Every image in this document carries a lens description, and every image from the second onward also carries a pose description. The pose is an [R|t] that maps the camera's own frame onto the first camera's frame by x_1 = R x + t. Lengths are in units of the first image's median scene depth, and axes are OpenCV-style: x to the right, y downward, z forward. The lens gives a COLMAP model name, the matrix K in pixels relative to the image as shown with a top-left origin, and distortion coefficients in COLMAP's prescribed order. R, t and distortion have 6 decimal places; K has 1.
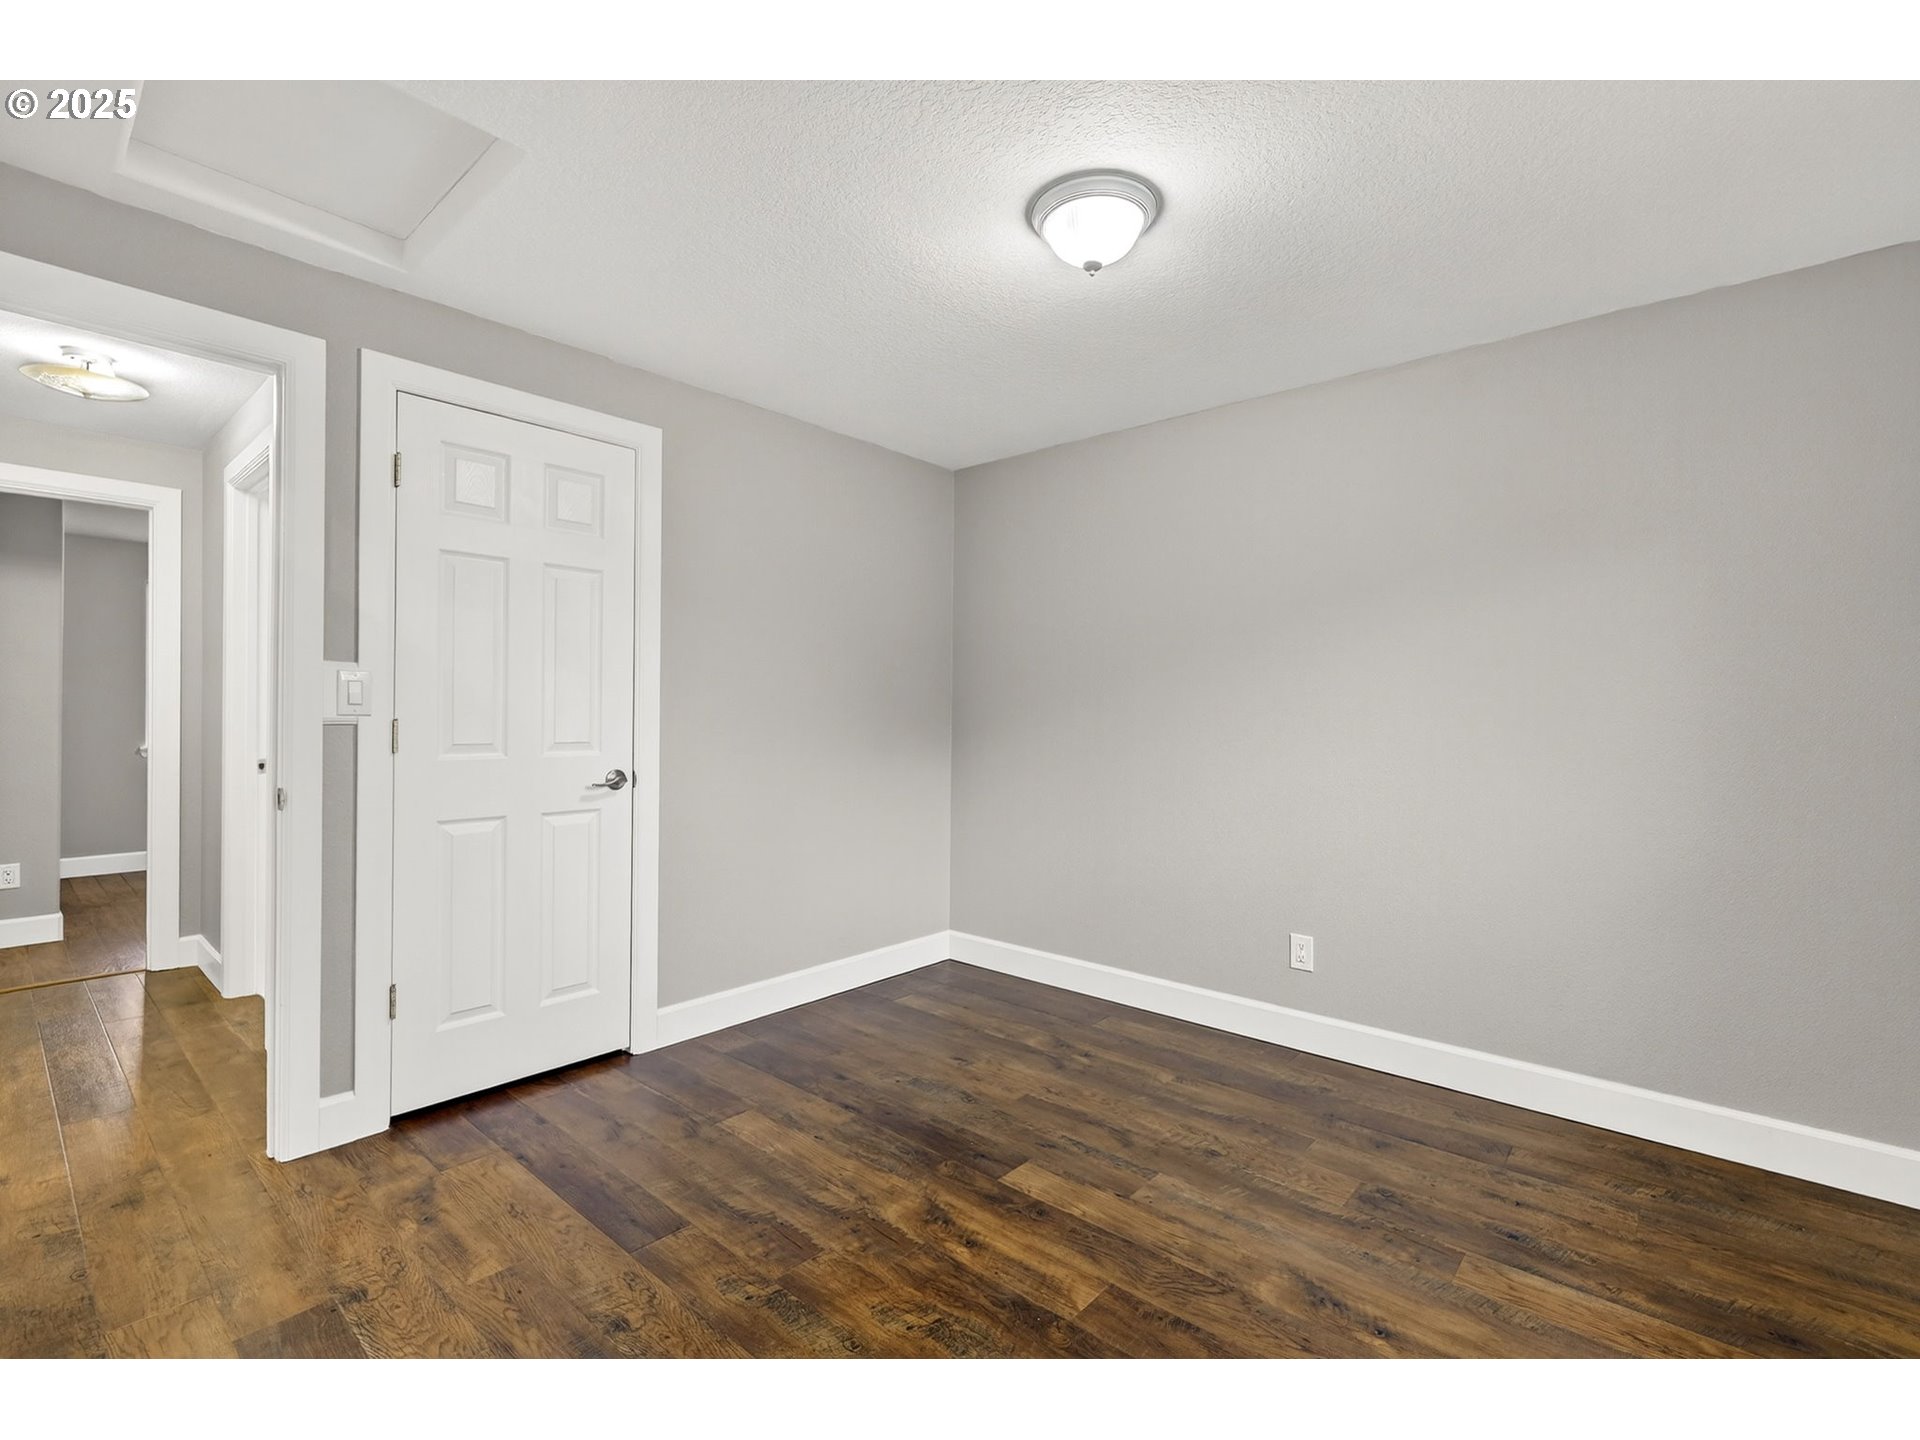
lens RADIAL K [[869.6, 0, 955.0], [0, 869.6, 712.5], [0, 0, 1]] dist [-0.014687, 0.005210]
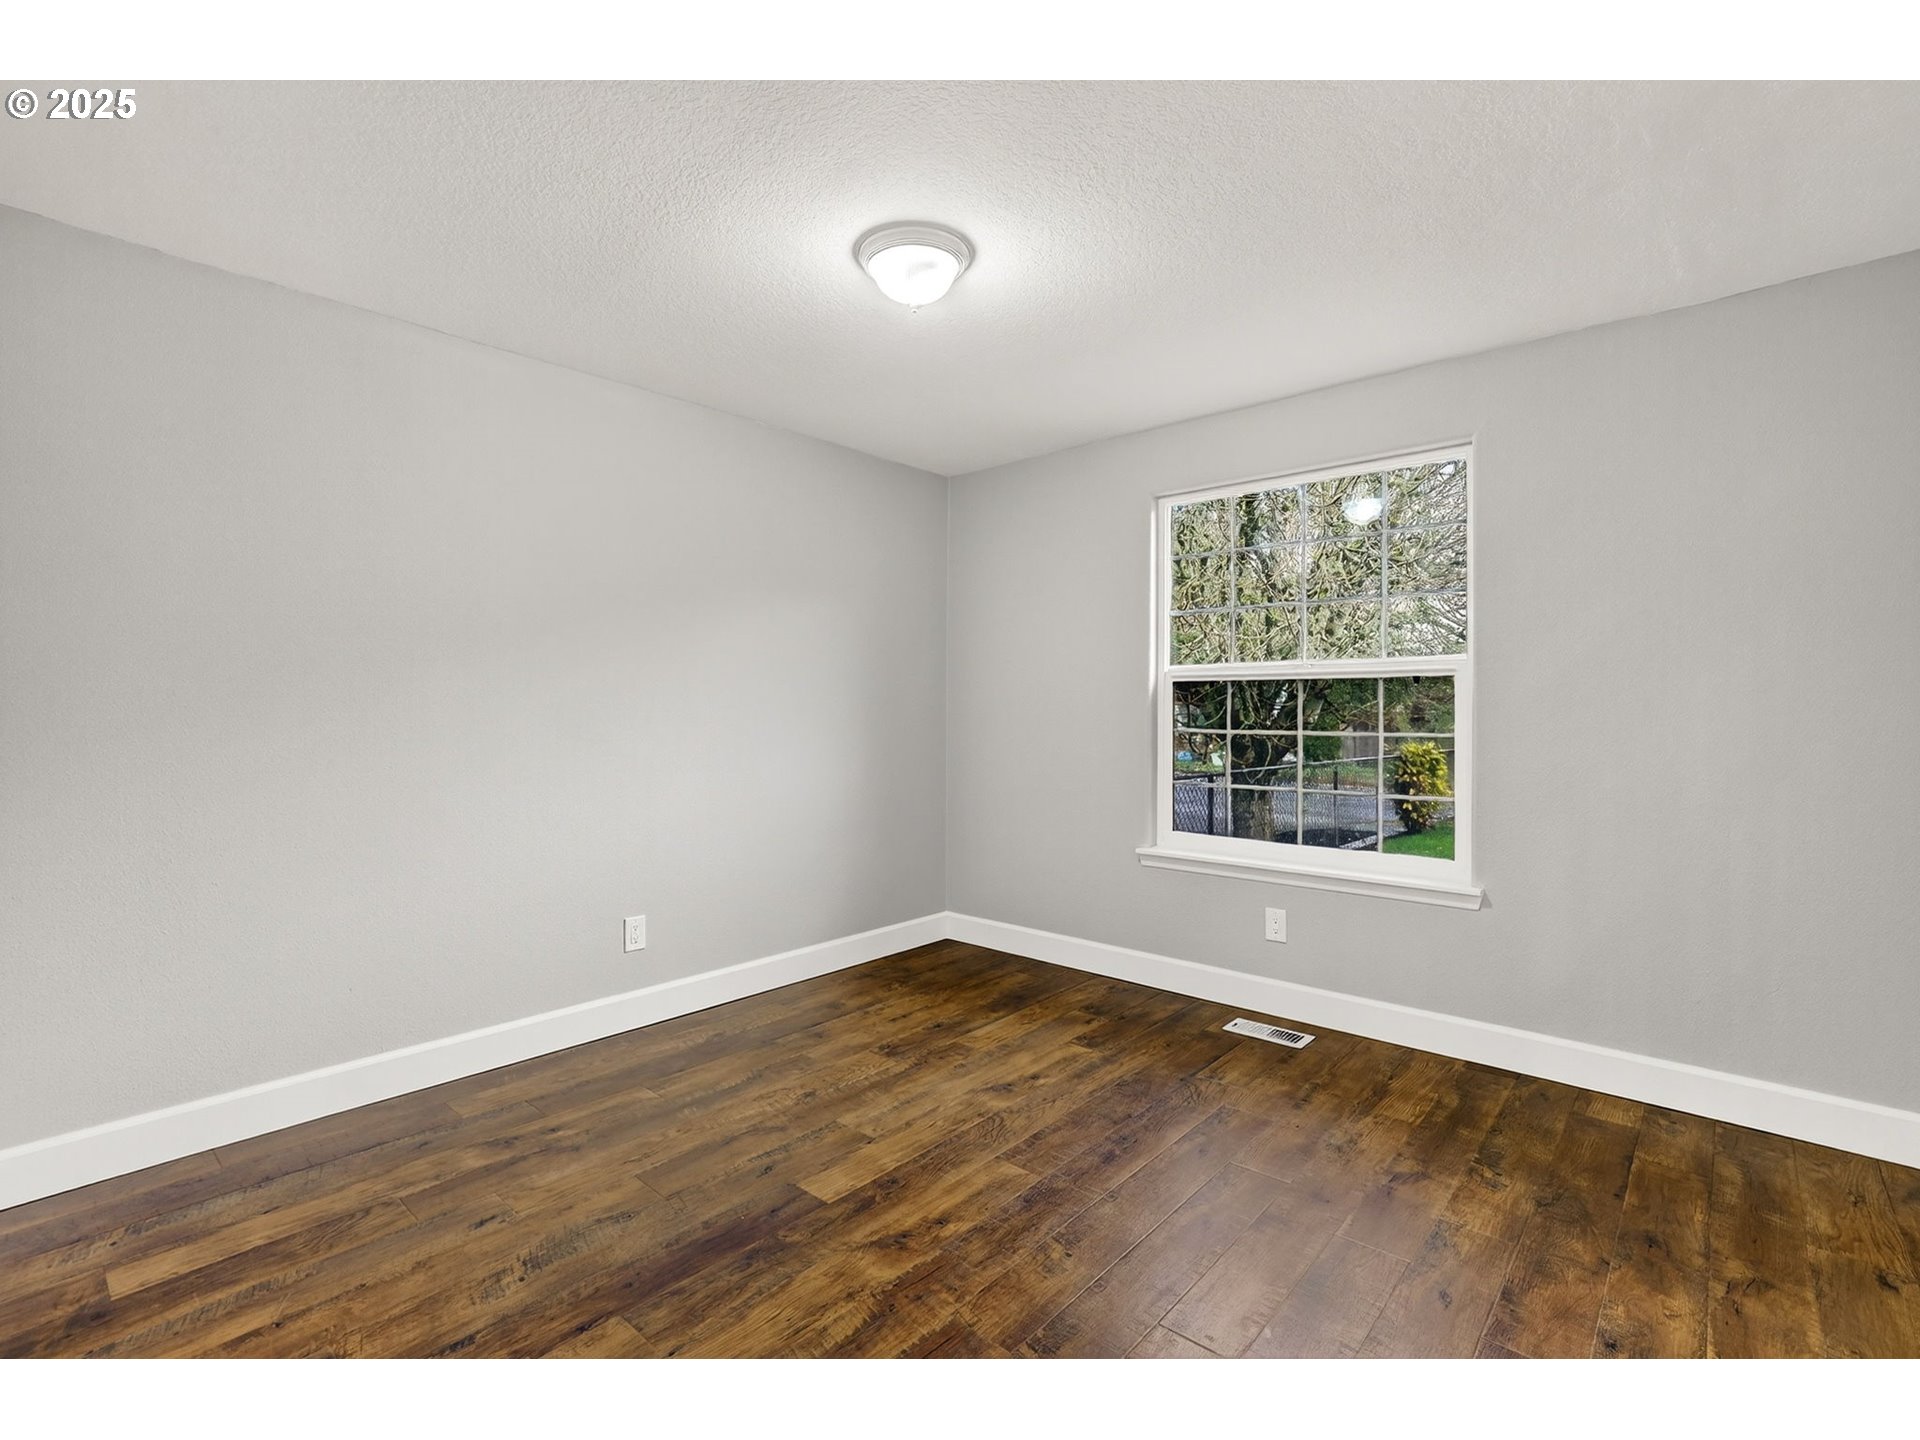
lens RADIAL K [[869.6, 0, 955.0], [0, 869.6, 712.5], [0, 0, 1]] dist [-0.014687, 0.005210]
pose [[0.020770, -0.016382, 0.999650, -0.850890], [-0.001149, 0.999865, 0.016409, -0.004884], [-0.999784, -0.001489, 0.020748, 0.823818]]
